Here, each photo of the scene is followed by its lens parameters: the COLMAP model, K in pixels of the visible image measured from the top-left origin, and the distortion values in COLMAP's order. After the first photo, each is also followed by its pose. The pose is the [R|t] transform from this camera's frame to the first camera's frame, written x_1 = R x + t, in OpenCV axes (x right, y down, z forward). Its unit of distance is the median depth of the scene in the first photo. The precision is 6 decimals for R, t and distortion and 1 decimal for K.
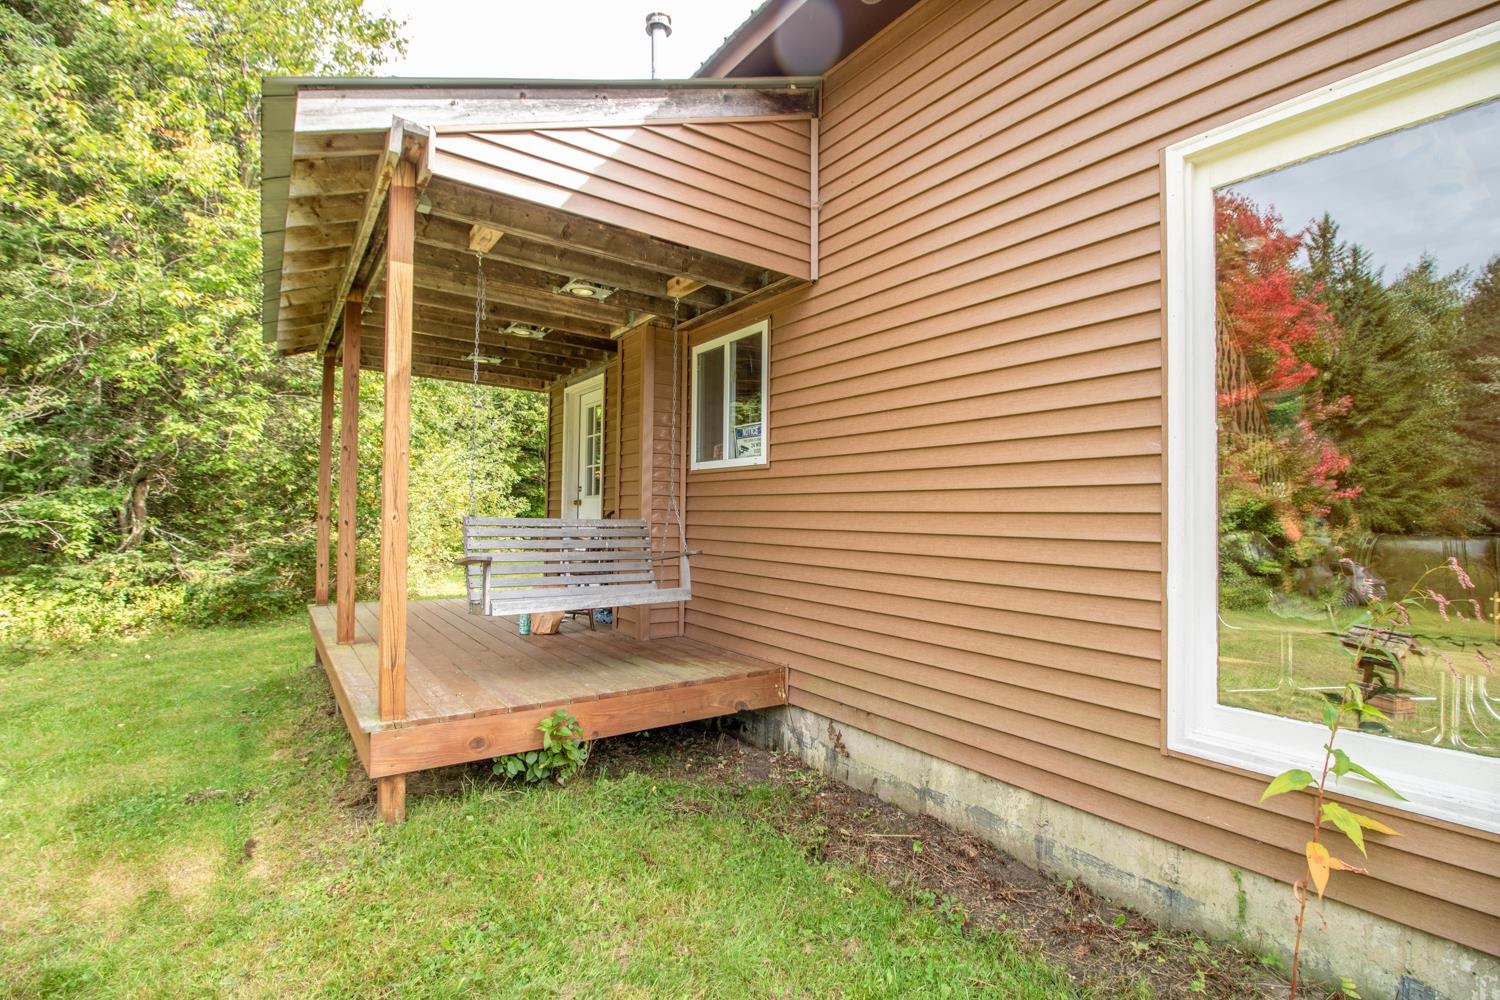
lens RADIAL K [[706.5, 0, 757.6], [0, 706.5, 503.5], [0, 0, 1]] dist [0.000931, -0.014169]
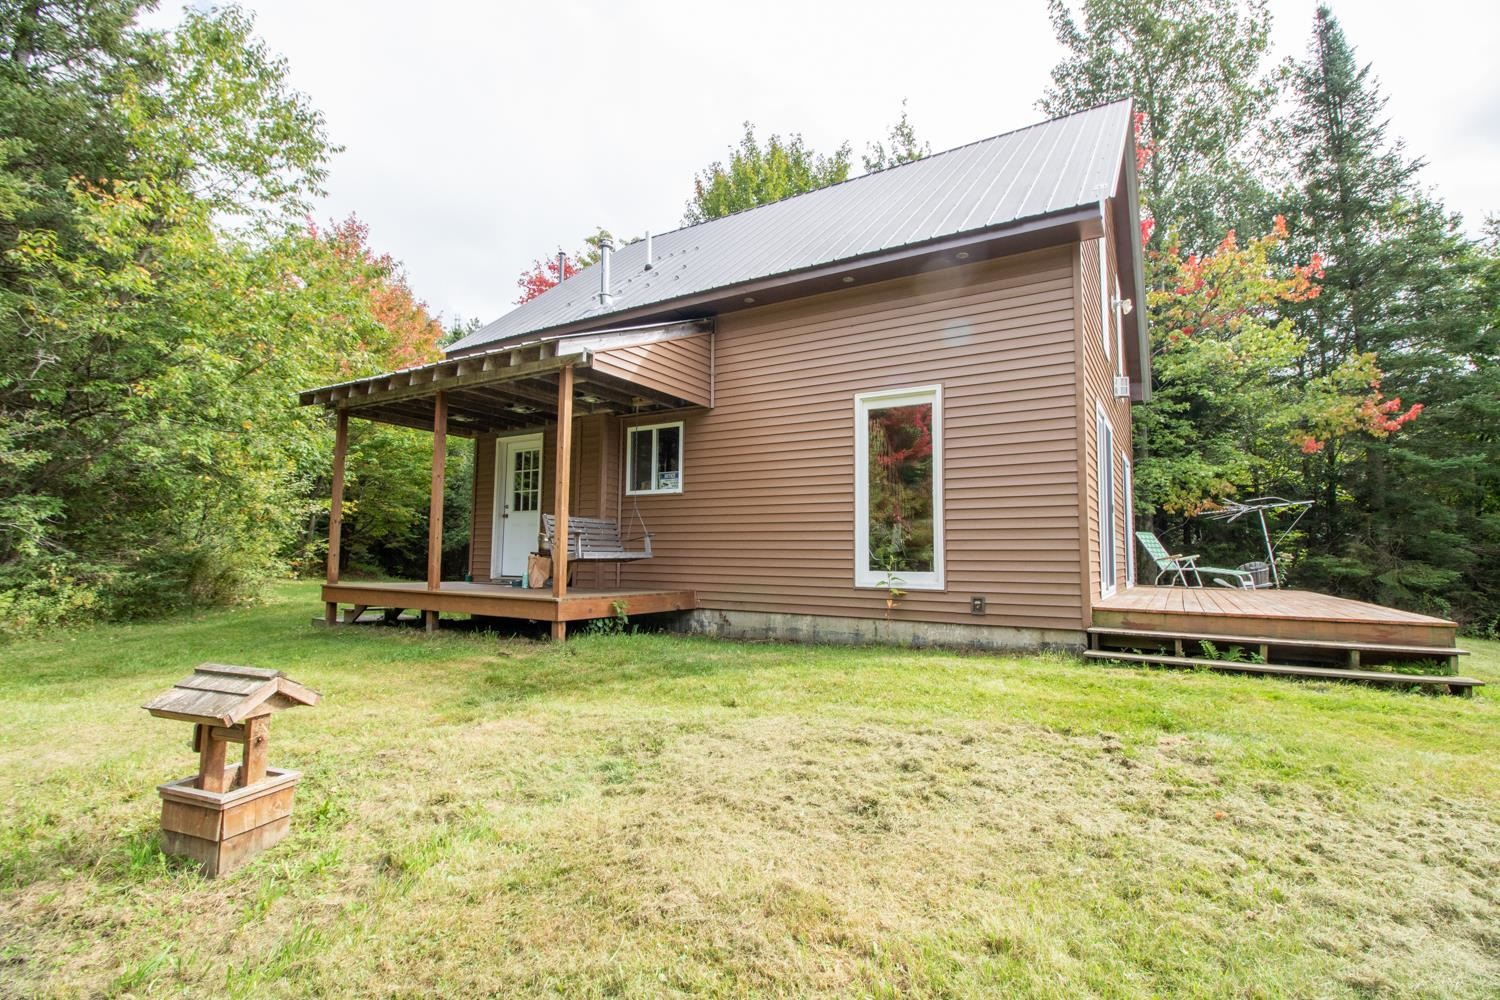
lens RADIAL K [[706.5, 0, 757.6], [0, 706.5, 503.5], [0, 0, 1]] dist [0.000931, -0.014169]
pose [[0.926180, 0.026991, 0.376114, -0.571964], [-0.006712, 0.998457, -0.055126, 0.089356], [-0.377022, 0.048532, 0.924932, -0.994195]]
